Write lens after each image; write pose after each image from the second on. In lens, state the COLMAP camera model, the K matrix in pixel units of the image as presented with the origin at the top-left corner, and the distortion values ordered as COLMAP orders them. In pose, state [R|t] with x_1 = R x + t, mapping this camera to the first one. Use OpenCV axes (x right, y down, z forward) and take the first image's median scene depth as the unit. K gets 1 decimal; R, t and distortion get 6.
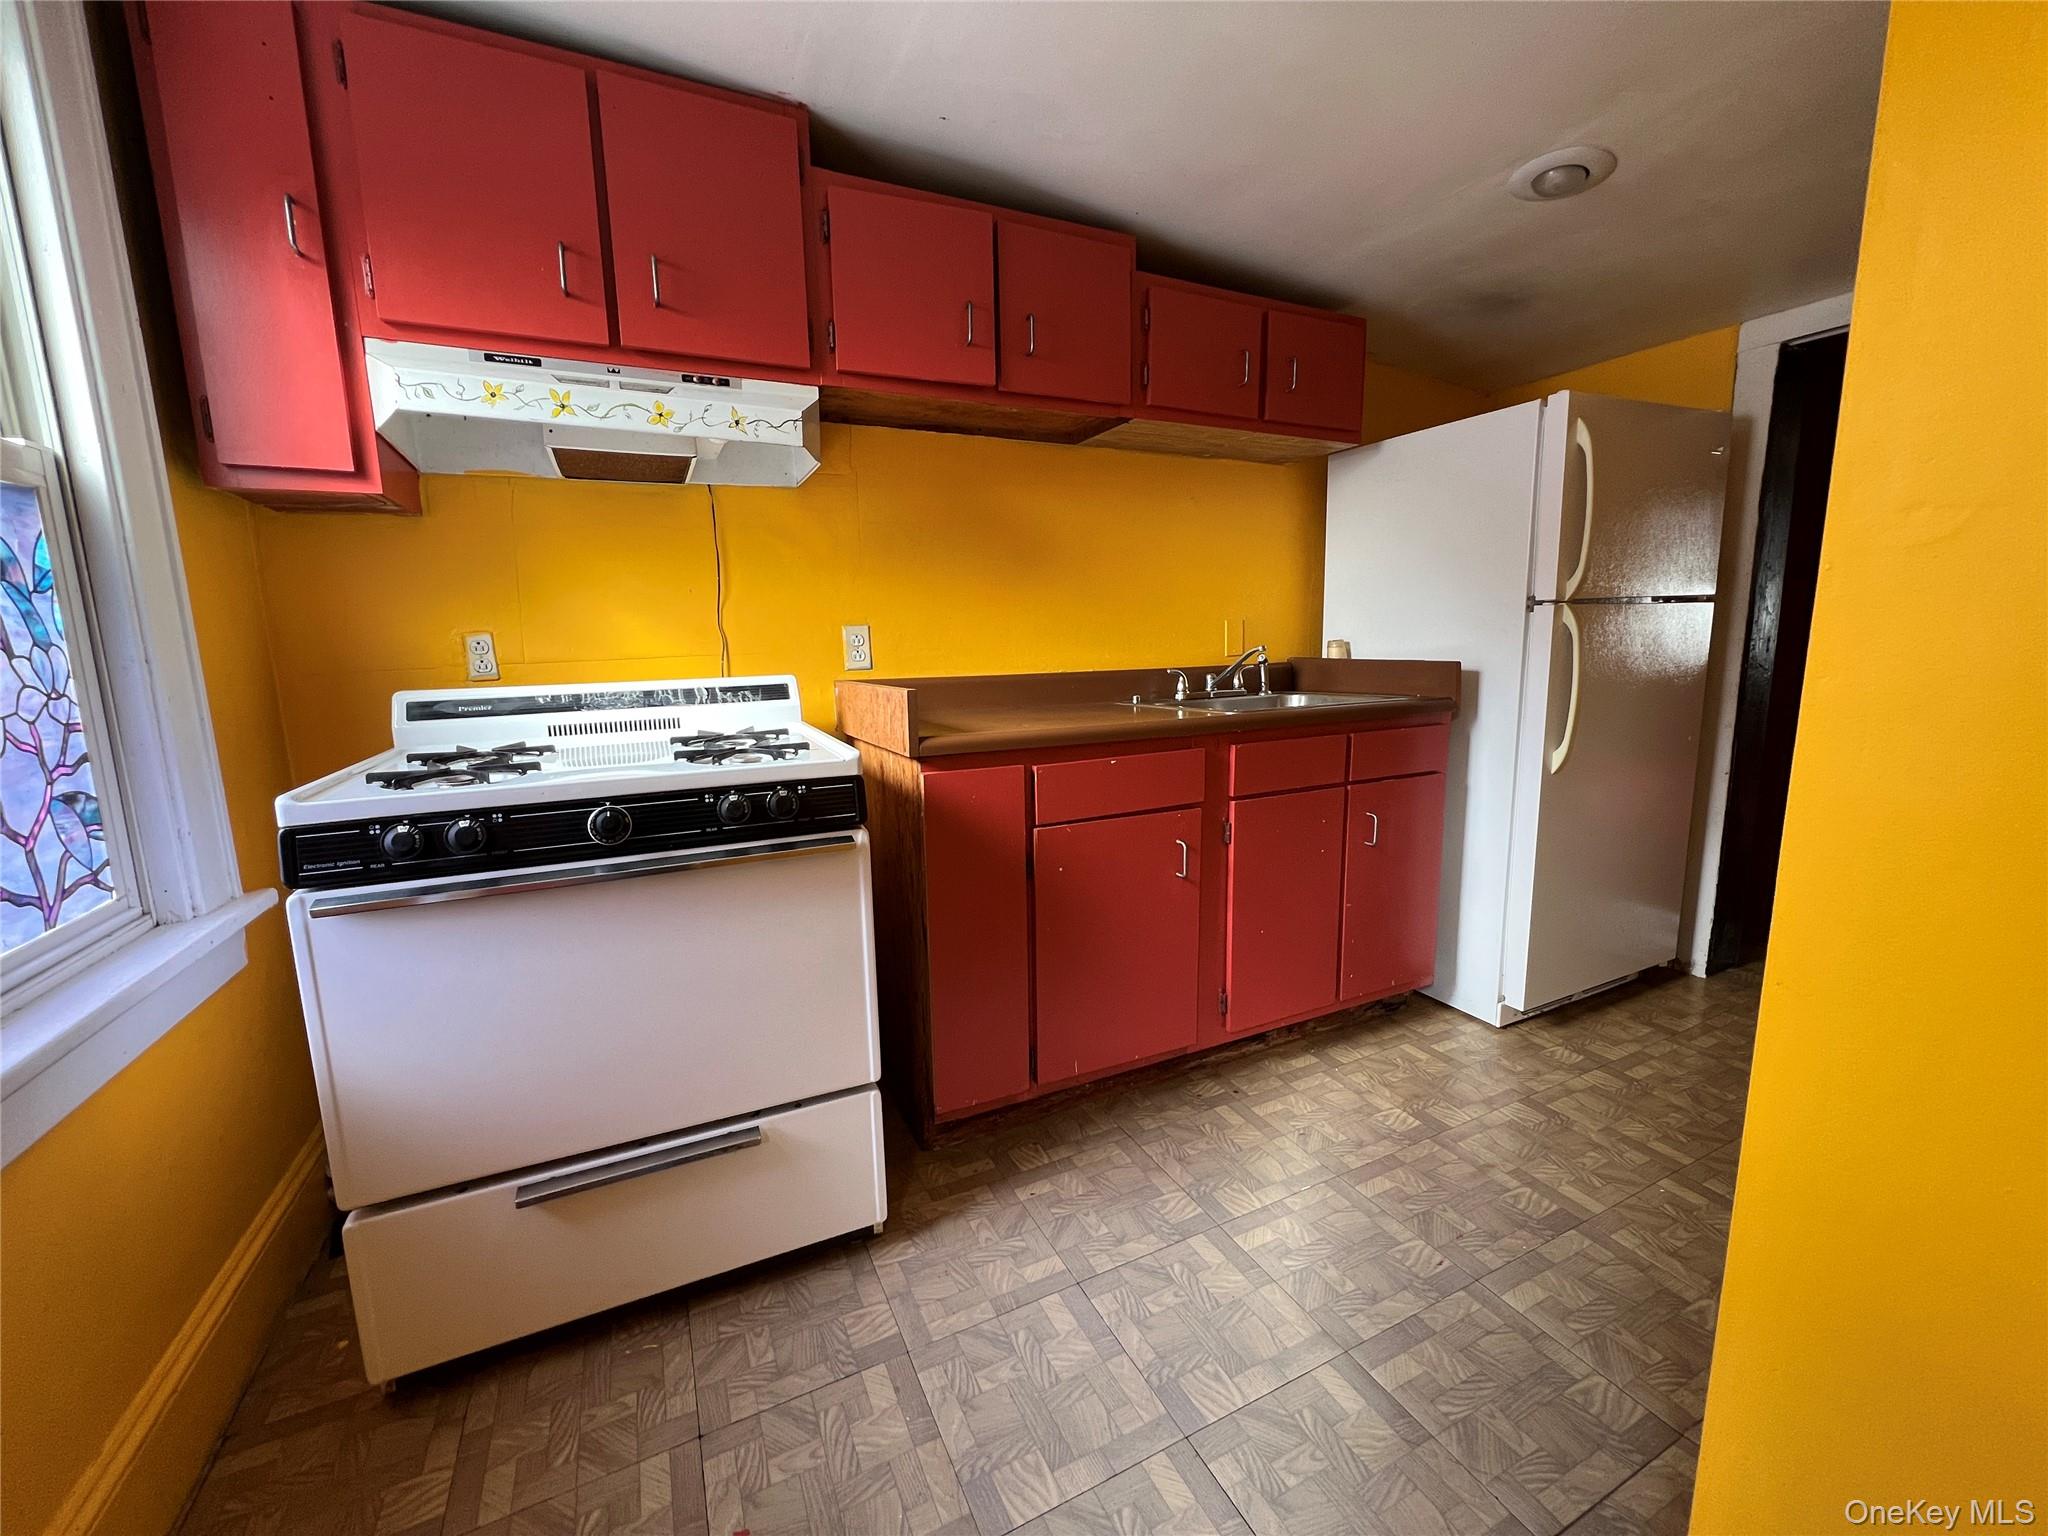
lens RADIAL K [[817.5, 0, 1018.5], [0, 817.5, 764.2], [0, 0, 1]] dist [0.000296, -0.000476]
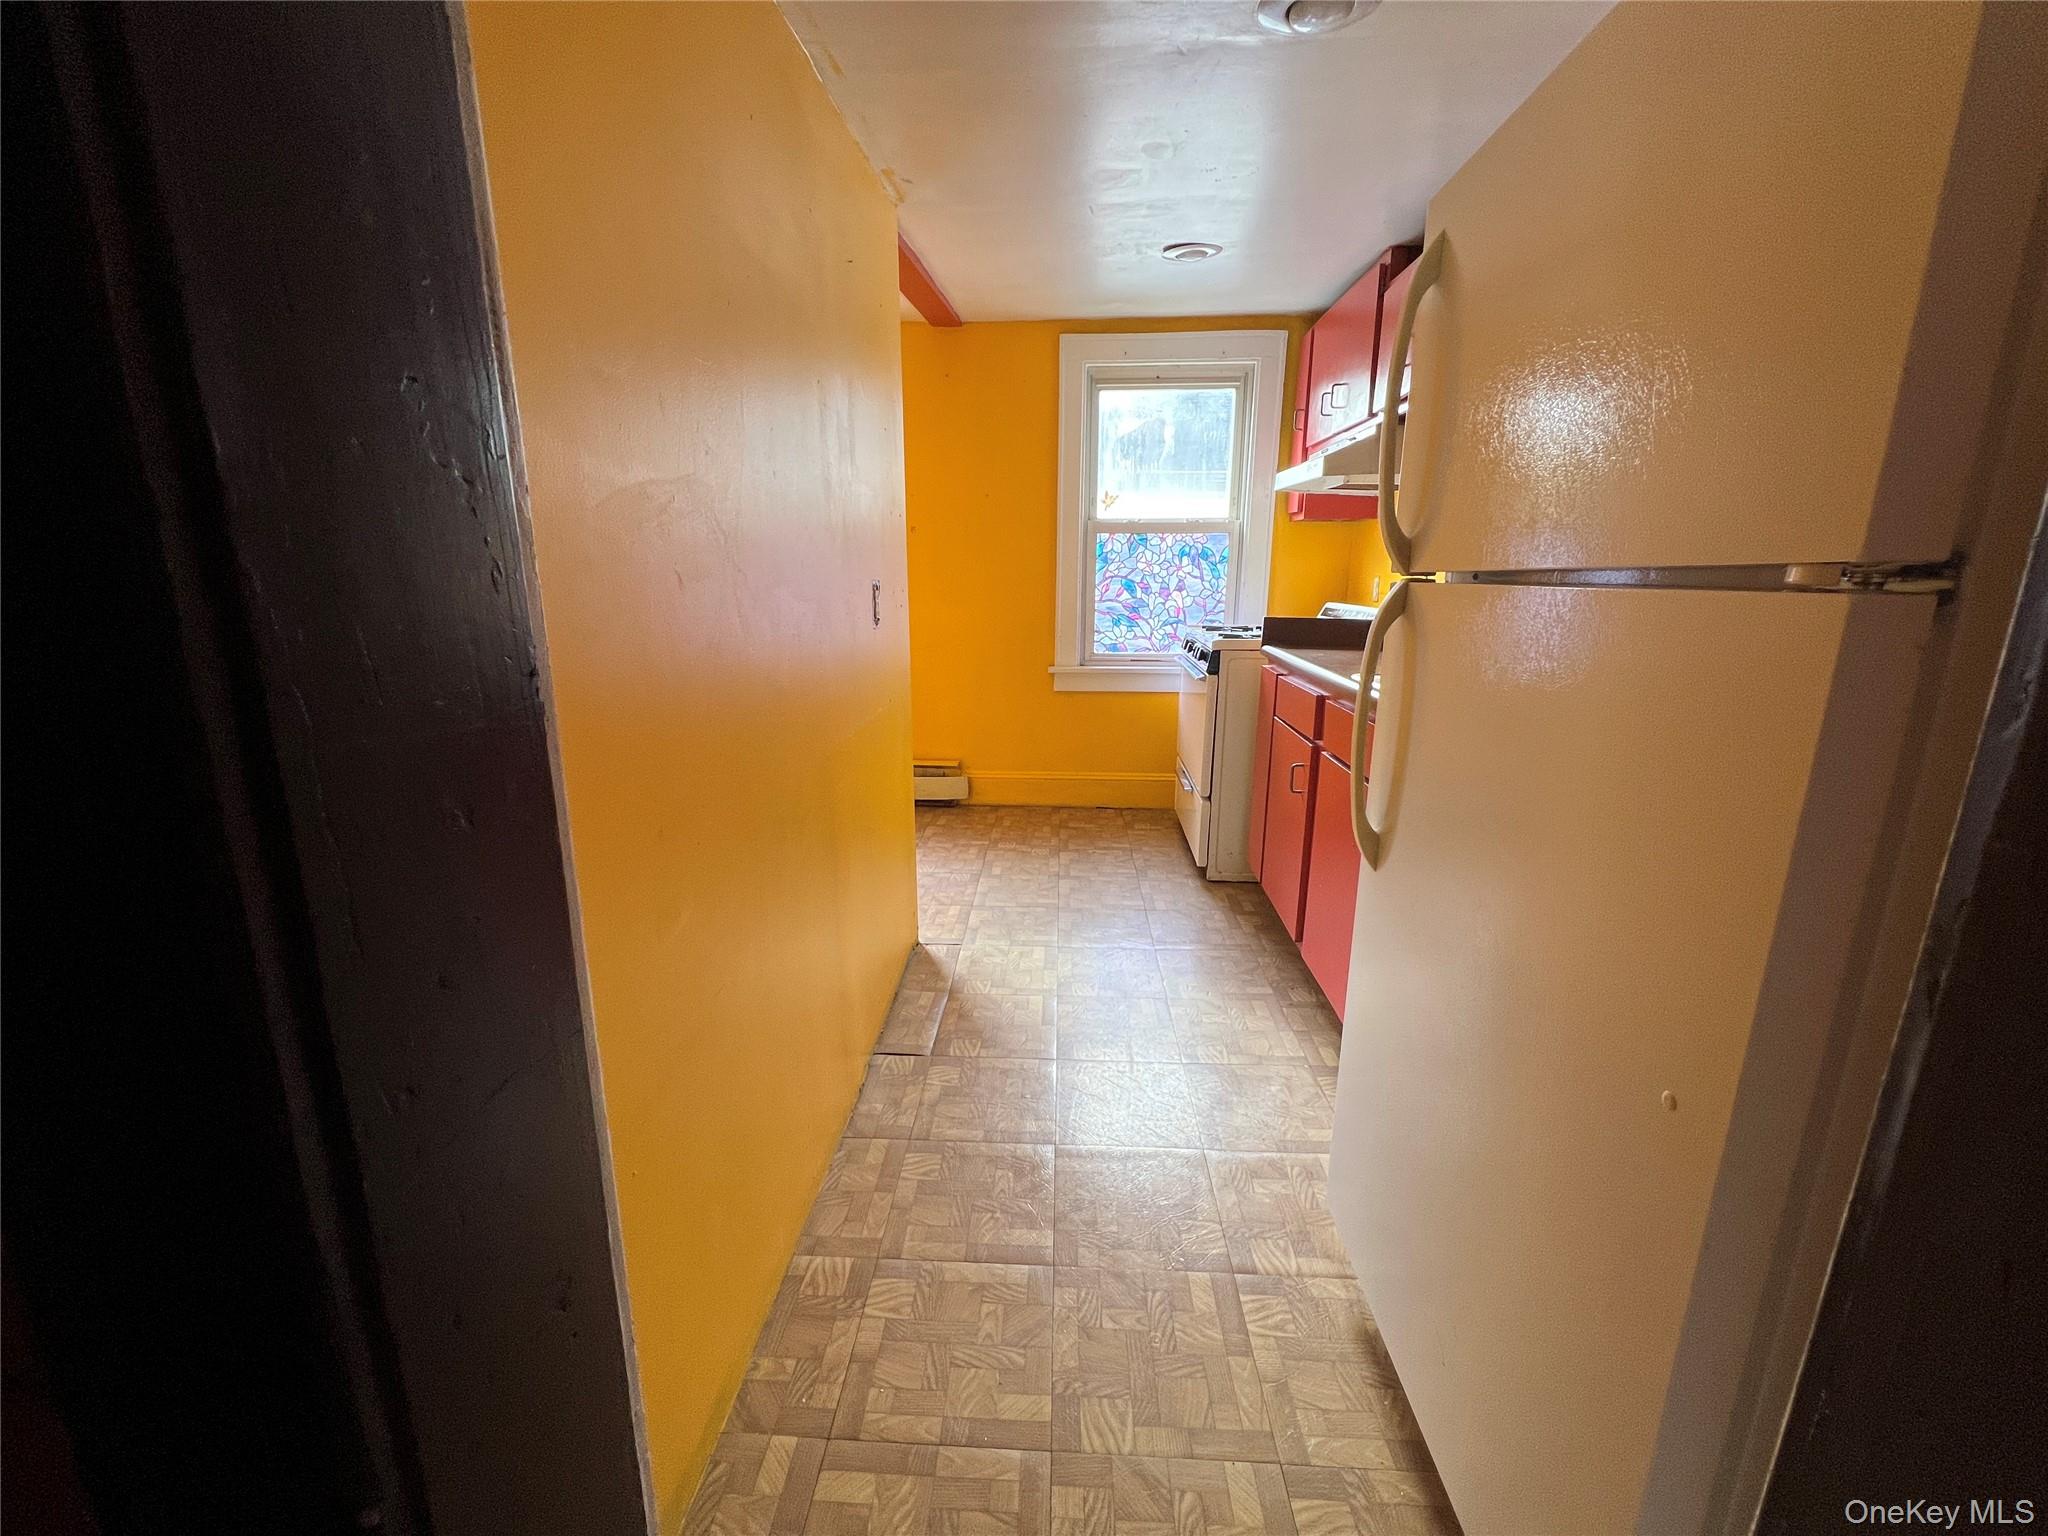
lens RADIAL K [[817.5, 0, 1018.5], [0, 817.5, 764.2], [0, 0, 1]] dist [0.000296, -0.000476]
pose [[-0.482280, 0.230245, -0.845218, 2.089192], [-0.118957, 0.938692, 0.323585, -0.369208], [0.867903, 0.256603, -0.425323, 1.676250]]
